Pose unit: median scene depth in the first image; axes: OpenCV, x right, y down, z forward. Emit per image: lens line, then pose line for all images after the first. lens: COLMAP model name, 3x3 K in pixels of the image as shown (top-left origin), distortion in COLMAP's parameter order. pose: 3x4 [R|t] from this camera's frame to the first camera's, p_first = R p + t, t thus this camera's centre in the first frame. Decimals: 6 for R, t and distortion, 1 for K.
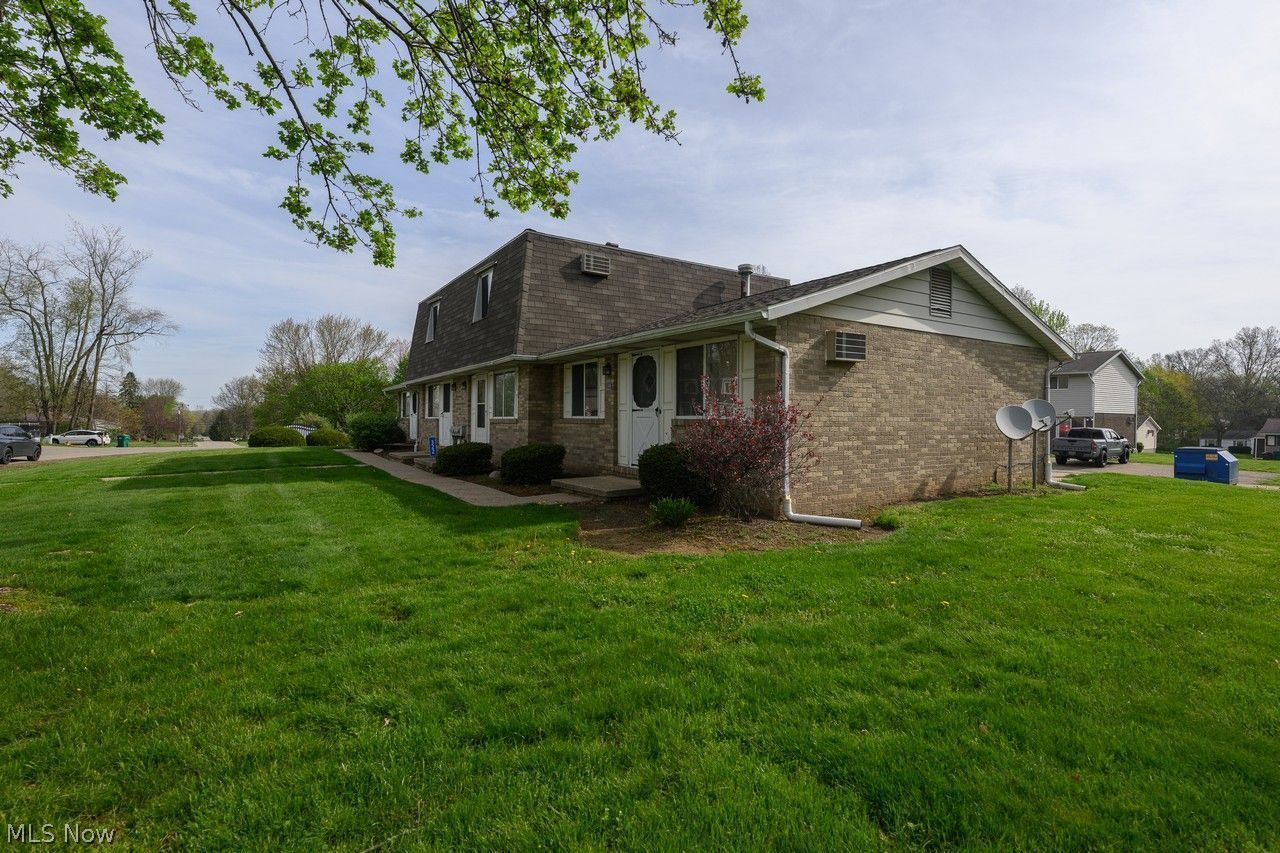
lens RADIAL K [[595.0, 0, 632.2], [0, 595.0, 423.5], [0, 0, 1]] dist [0.001779, 0.000115]
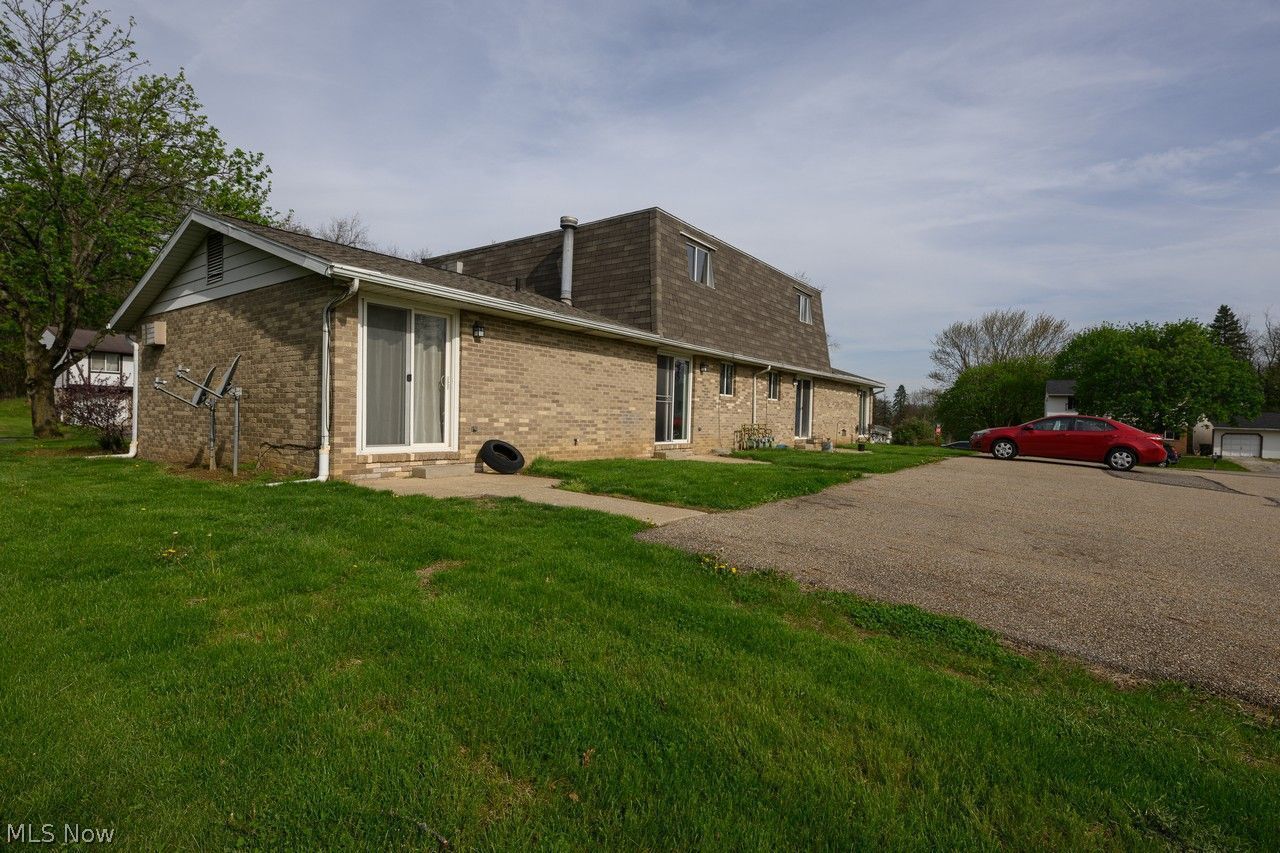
lens RADIAL K [[595.0, 0, 633.5], [0, 595.0, 432.6], [0, 0, 1]] dist [0.001779, 0.000115]
pose [[0.367454, 0.024248, -0.929725, 1.509527], [-0.023304, 0.999586, 0.016860, 0.031061], [0.929750, 0.015471, 0.367867, 1.152140]]
